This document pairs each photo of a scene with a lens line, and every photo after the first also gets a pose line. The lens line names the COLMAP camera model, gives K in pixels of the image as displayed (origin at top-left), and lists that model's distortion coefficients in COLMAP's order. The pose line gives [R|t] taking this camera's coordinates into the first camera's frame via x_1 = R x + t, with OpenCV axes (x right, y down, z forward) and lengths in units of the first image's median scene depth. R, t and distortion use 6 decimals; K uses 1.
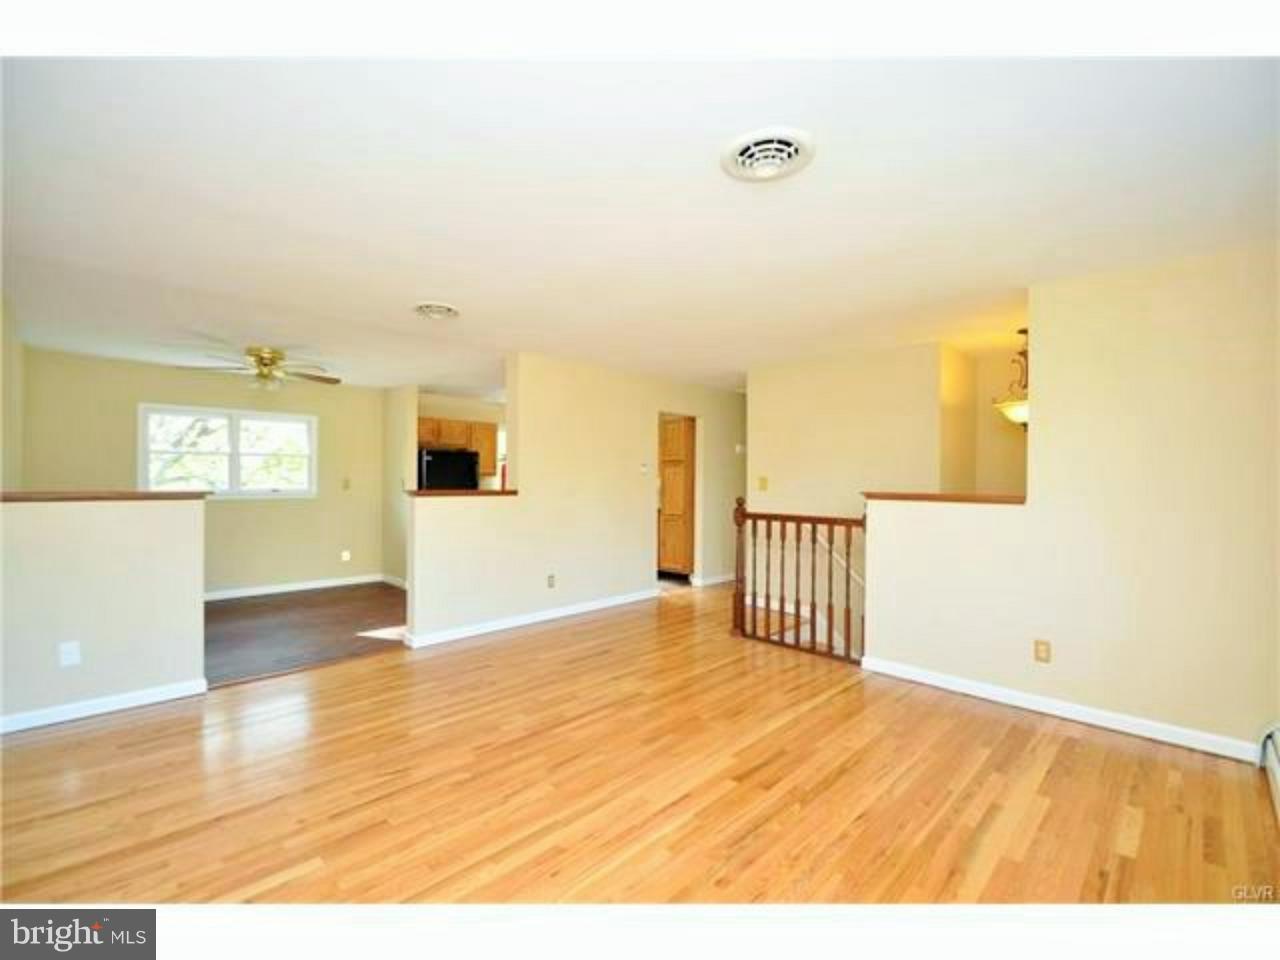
lens RADIAL K [[558.8, 0, 637.7], [0, 558.8, 480.1], [0, 0, 1]] dist [0.020774, -0.021880]
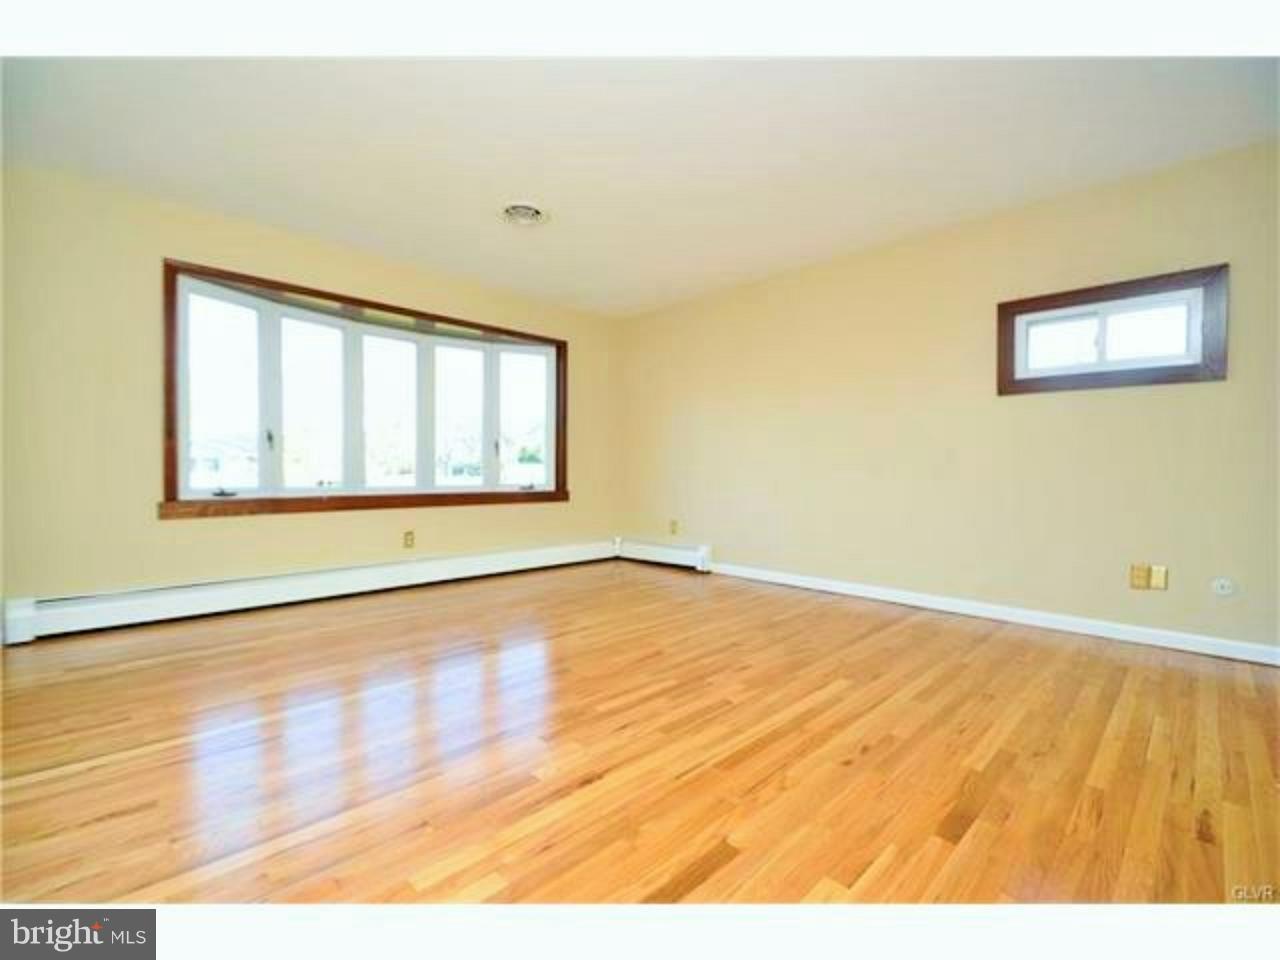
lens RADIAL K [[553.9, 0, 643.0], [0, 553.9, 477.8], [0, 0, 1]] dist [0.028290, -0.026834]
pose [[-0.999916, -0.011145, 0.006592, -0.090265], [-0.011051, 0.999839, 0.014145, 0.120979], [-0.006749, 0.014071, -0.999878, 1.571745]]
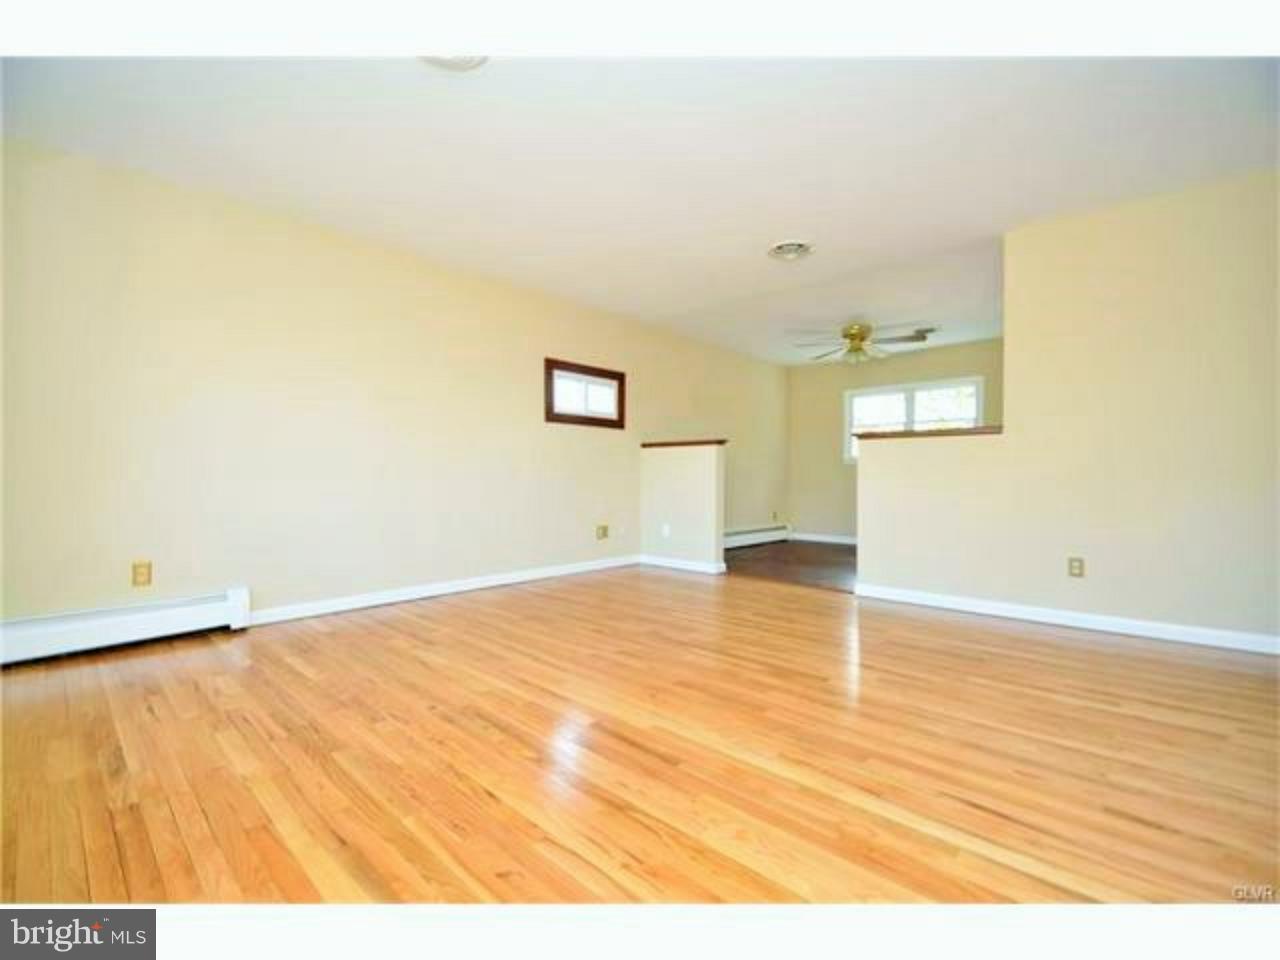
lens RADIAL K [[558.8, 0, 637.7], [0, 558.8, 480.1], [0, 0, 1]] dist [0.020774, -0.021880]
pose [[0.025215, -0.003546, -0.999676, 0.724800], [-0.003881, 0.999986, -0.003645, 0.135138], [0.999675, 0.003971, 0.025201, 0.762771]]
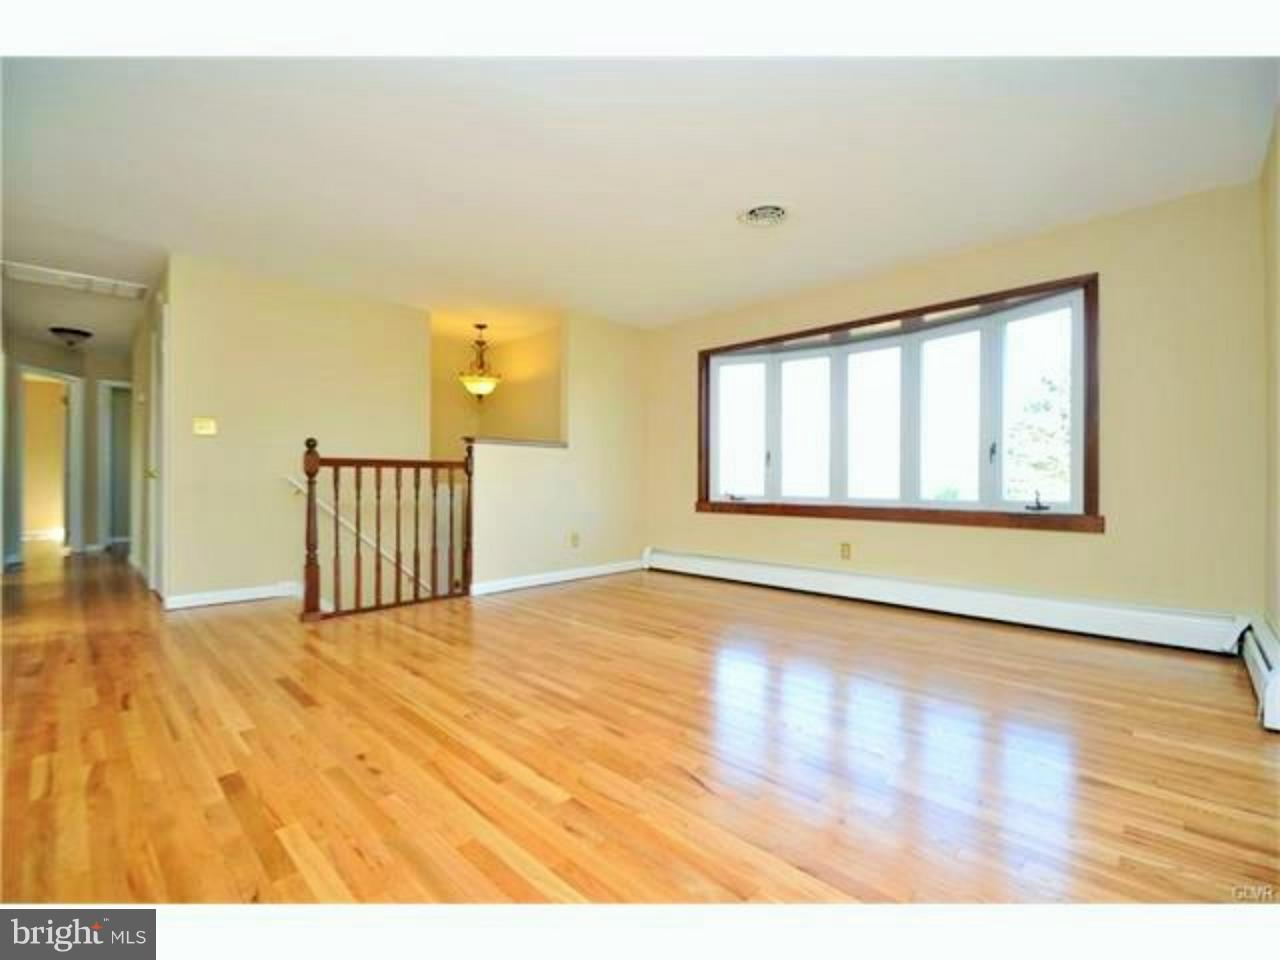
lens RADIAL K [[558.8, 0, 637.7], [0, 558.8, 480.1], [0, 0, 1]] dist [0.020774, -0.021880]
pose [[-0.019483, -0.005919, 0.999793, -0.822291], [-0.001706, 0.999981, 0.005887, 0.116170], [-0.999809, -0.001591, -0.019493, 0.808012]]
